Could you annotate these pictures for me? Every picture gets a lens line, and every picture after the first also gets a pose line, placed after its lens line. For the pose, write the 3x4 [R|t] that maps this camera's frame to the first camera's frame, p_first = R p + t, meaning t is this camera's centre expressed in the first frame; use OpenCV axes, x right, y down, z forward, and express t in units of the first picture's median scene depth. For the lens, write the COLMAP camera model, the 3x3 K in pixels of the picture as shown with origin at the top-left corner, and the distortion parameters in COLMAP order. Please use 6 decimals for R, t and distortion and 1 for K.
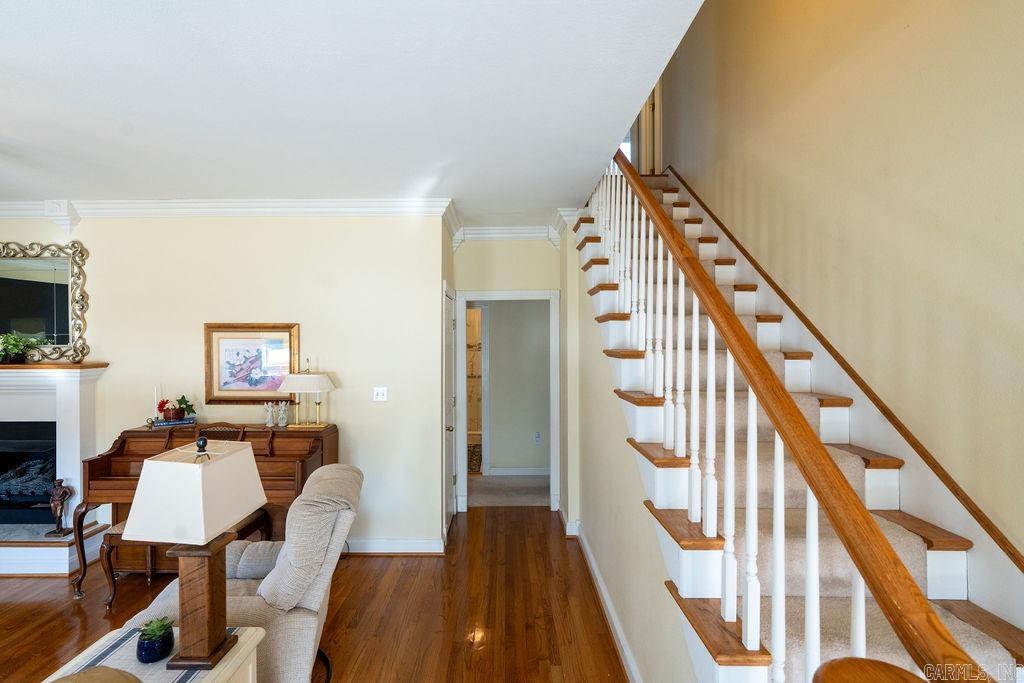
lens RADIAL K [[460.6, 0, 501.8], [0, 460.6, 343.0], [0, 0, 1]] dist [-0.002485, 0.000130]
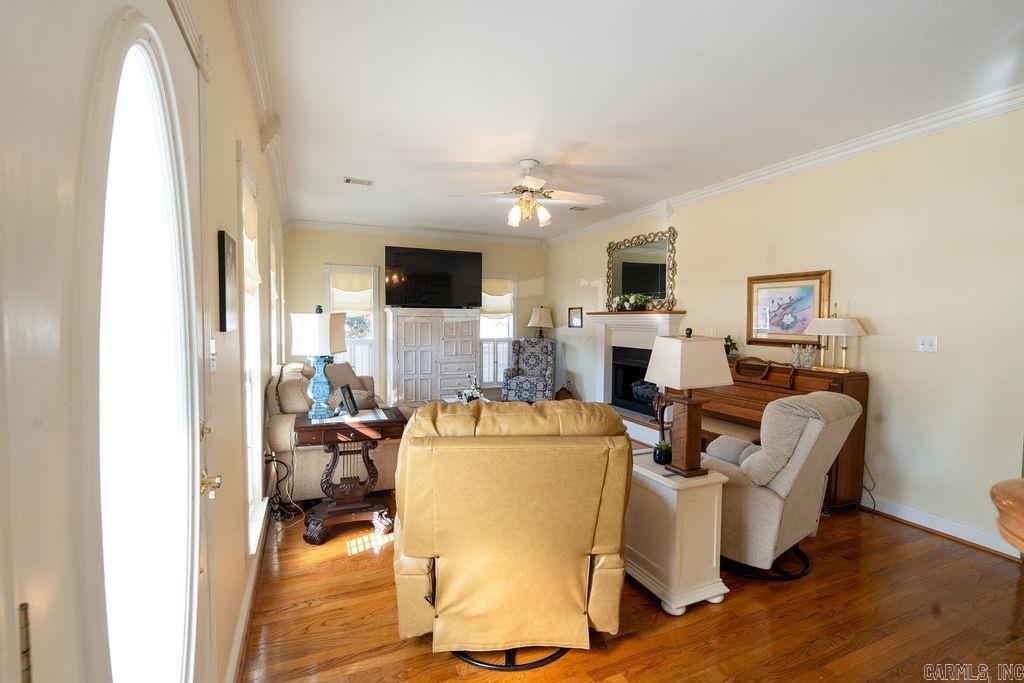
lens RADIAL K [[460.6, 0, 512.8], [0, 460.6, 338.0], [0, 0, 1]] dist [-0.002485, 0.000130]
pose [[0.417160, 0.039593, -0.907970, 0.199122], [-0.012960, 0.999208, 0.037617, 0.079863], [0.908741, -0.003925, 0.417342, -0.062086]]
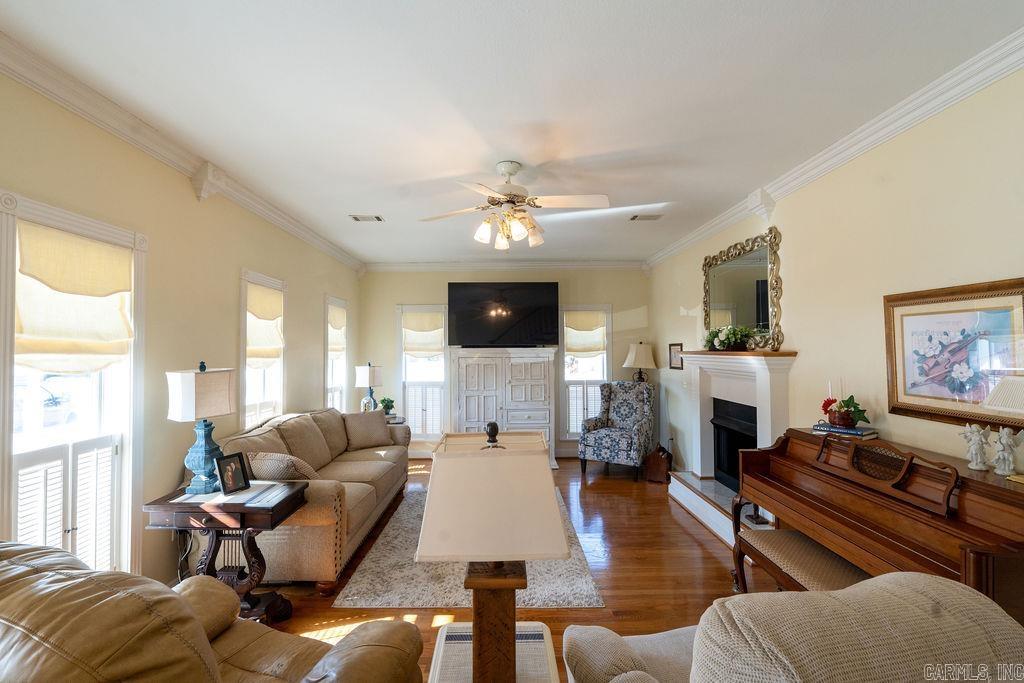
lens RADIAL K [[460.6, 0, 513.9], [0, 460.6, 336.8], [0, 0, 1]] dist [-0.002485, 0.000130]
pose [[0.018772, -0.025140, -0.999508, 0.038059], [-0.000716, 0.999683, -0.025158, 0.037449], [0.999824, 0.001188, 0.018748, 0.430237]]
